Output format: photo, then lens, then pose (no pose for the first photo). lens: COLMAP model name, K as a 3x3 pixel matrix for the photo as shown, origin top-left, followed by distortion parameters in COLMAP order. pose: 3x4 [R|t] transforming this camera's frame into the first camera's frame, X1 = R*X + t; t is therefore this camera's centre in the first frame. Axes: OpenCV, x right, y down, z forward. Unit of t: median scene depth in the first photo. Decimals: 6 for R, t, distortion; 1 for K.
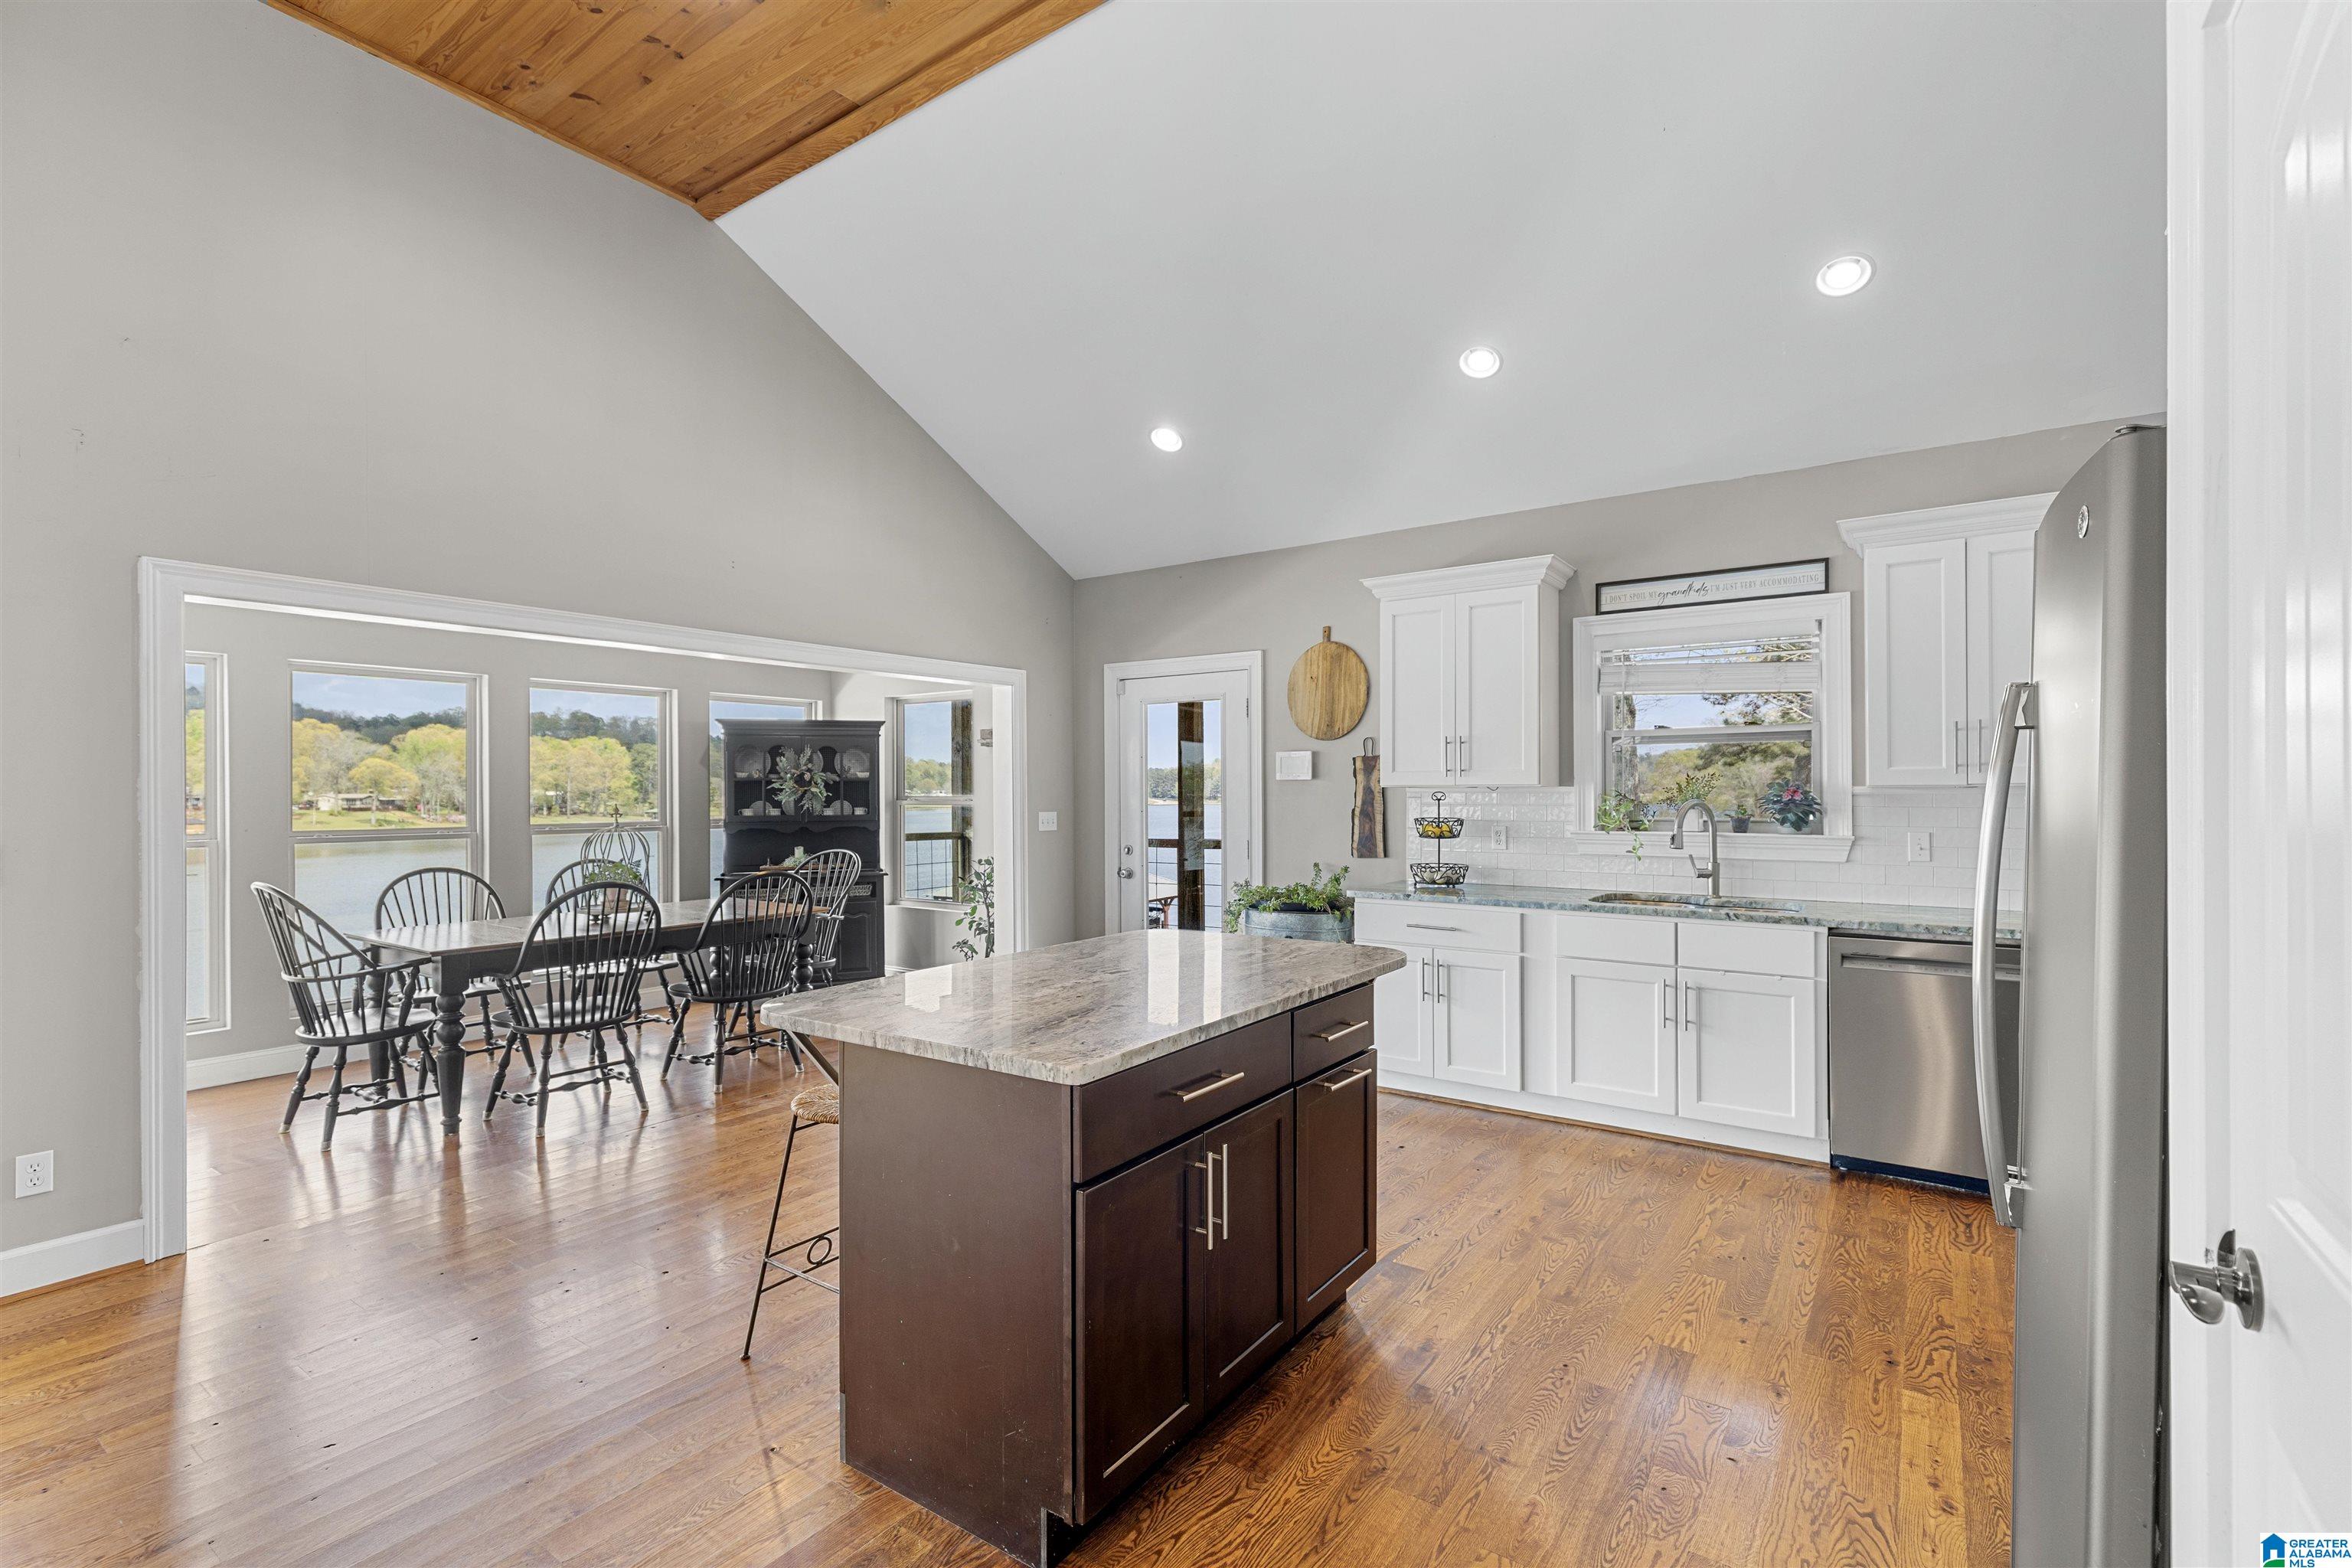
lens RADIAL K [[1060.6, 0, 1177.6], [0, 1060.6, 788.4], [0, 0, 1]] dist [-0.000693, -0.000916]
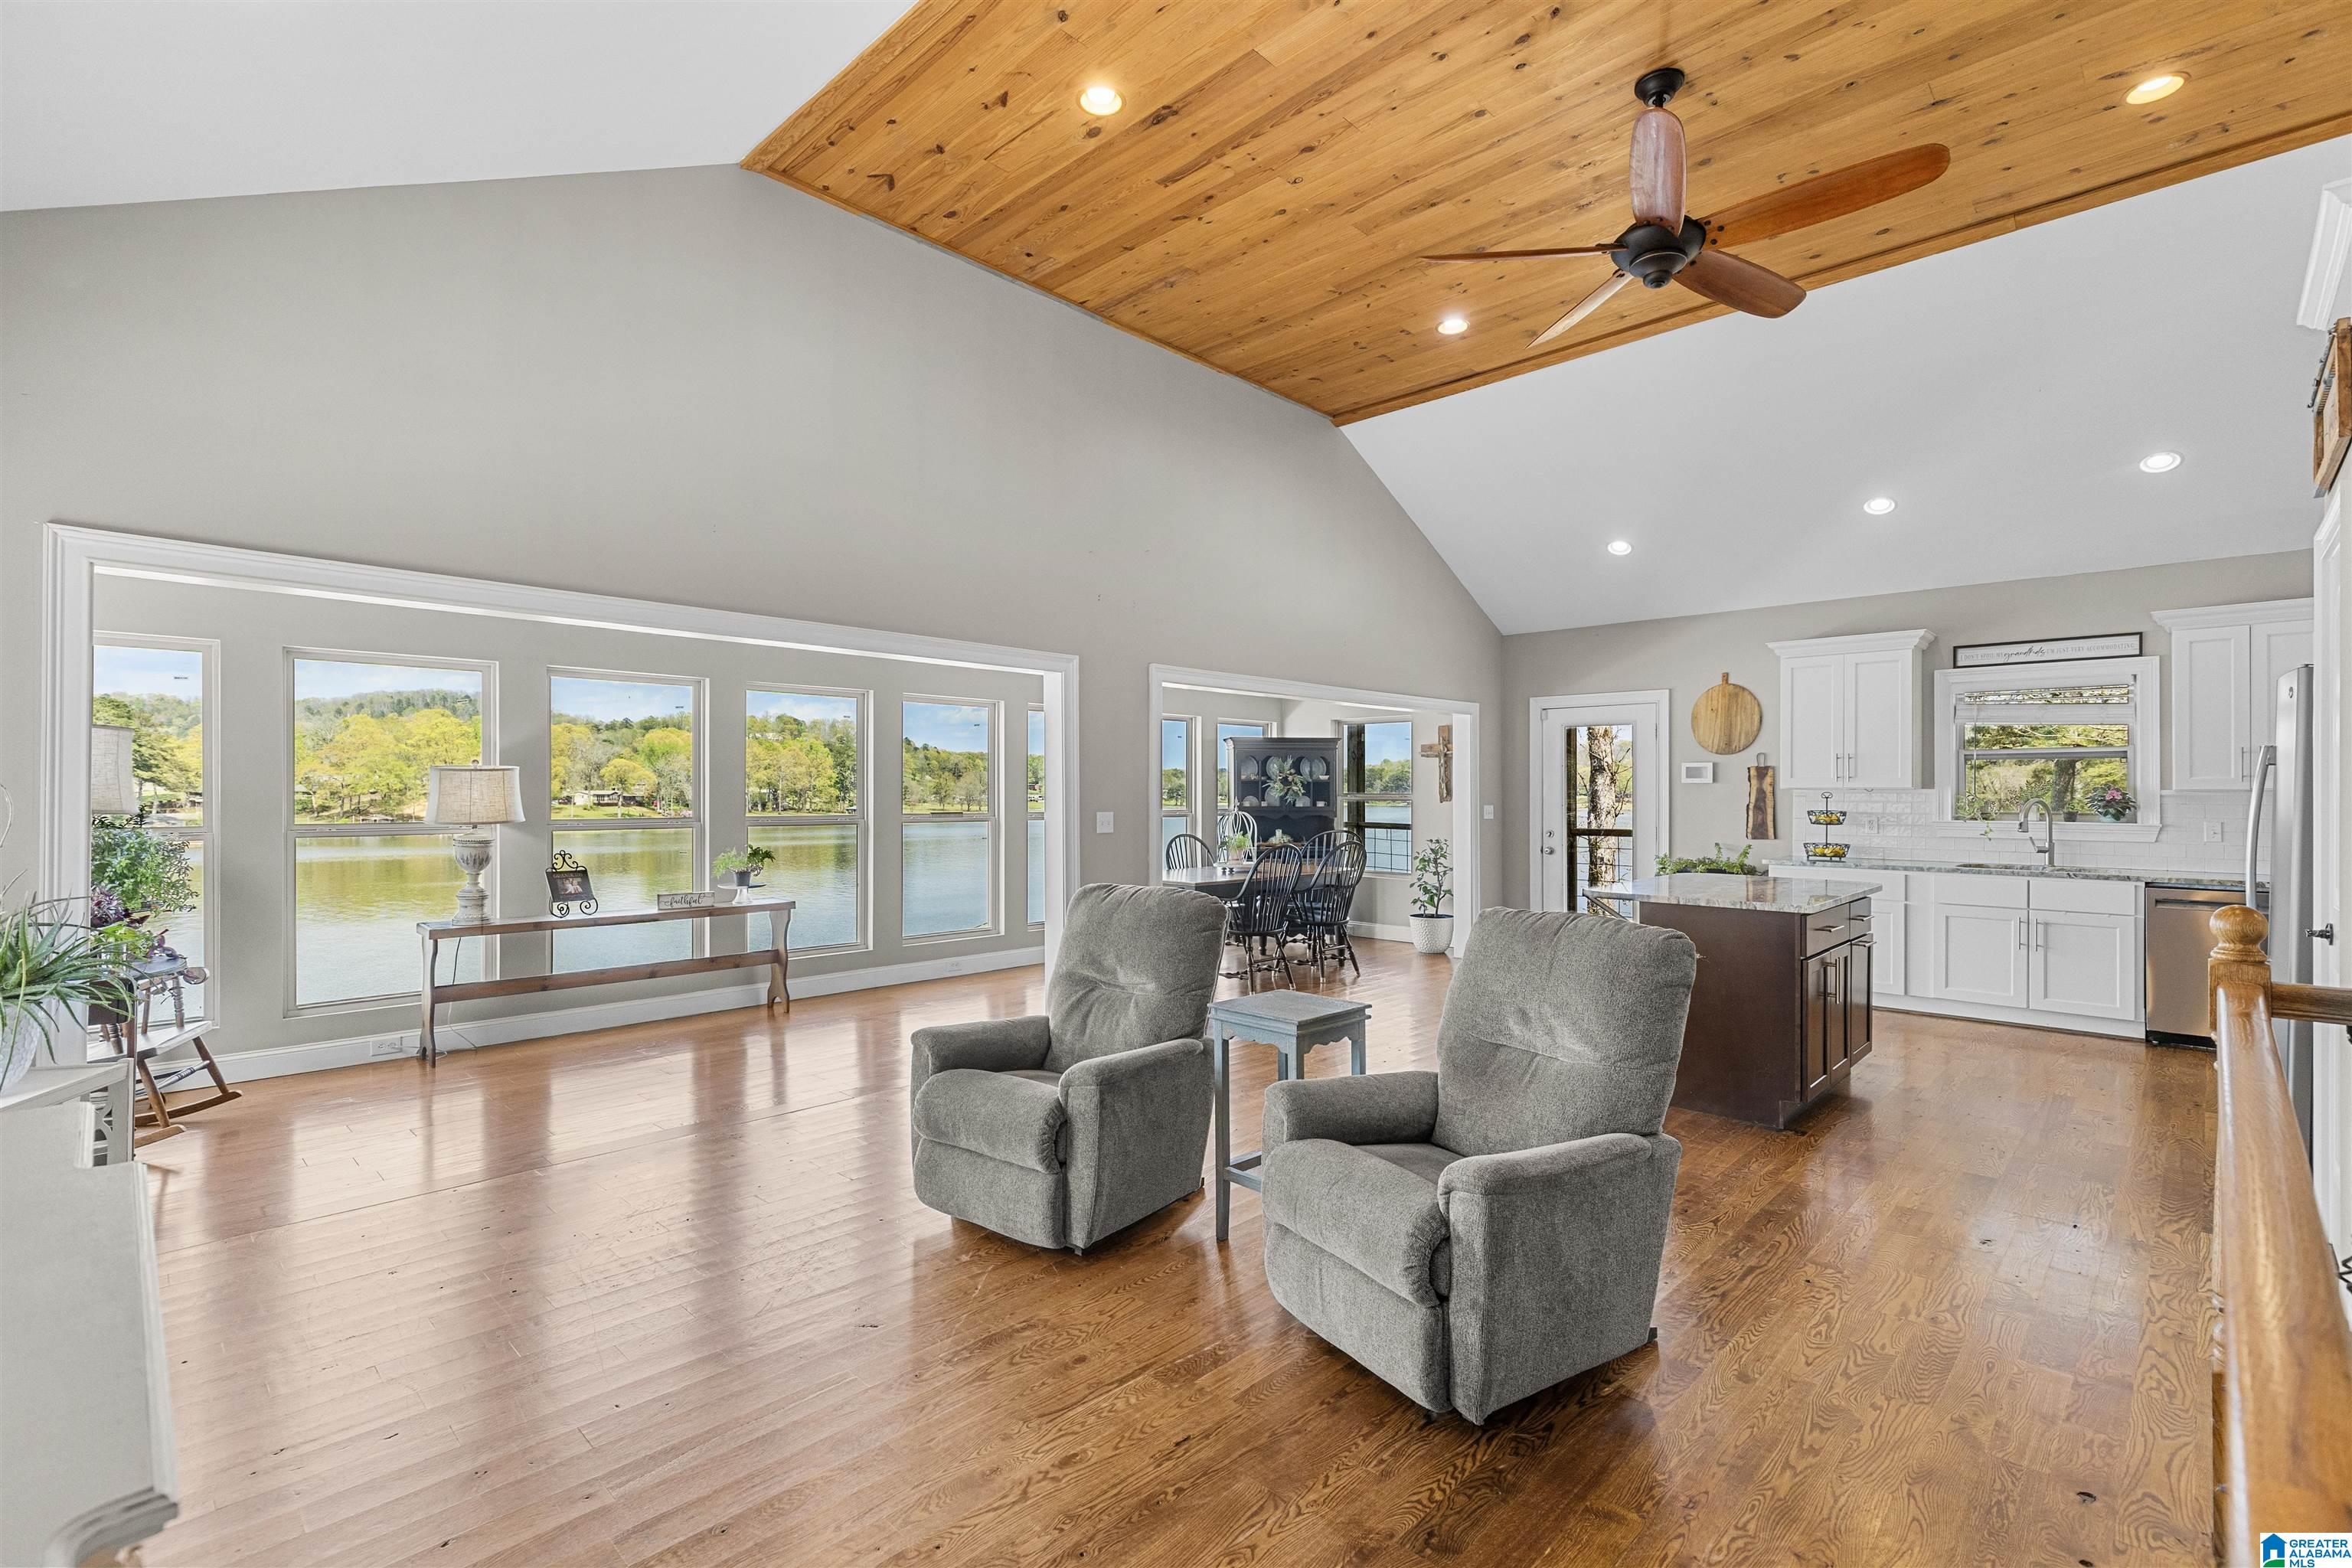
lens RADIAL K [[1060.6, 0, 1173.2], [0, 1060.6, 786.6], [0, 0, 1]] dist [-0.000693, -0.000916]
pose [[0.987292, 0.005507, -0.158824, -0.380371], [-0.005911, 0.999980, -0.002072, 0.003865], [0.158810, 0.002985, 0.987305, -0.525546]]
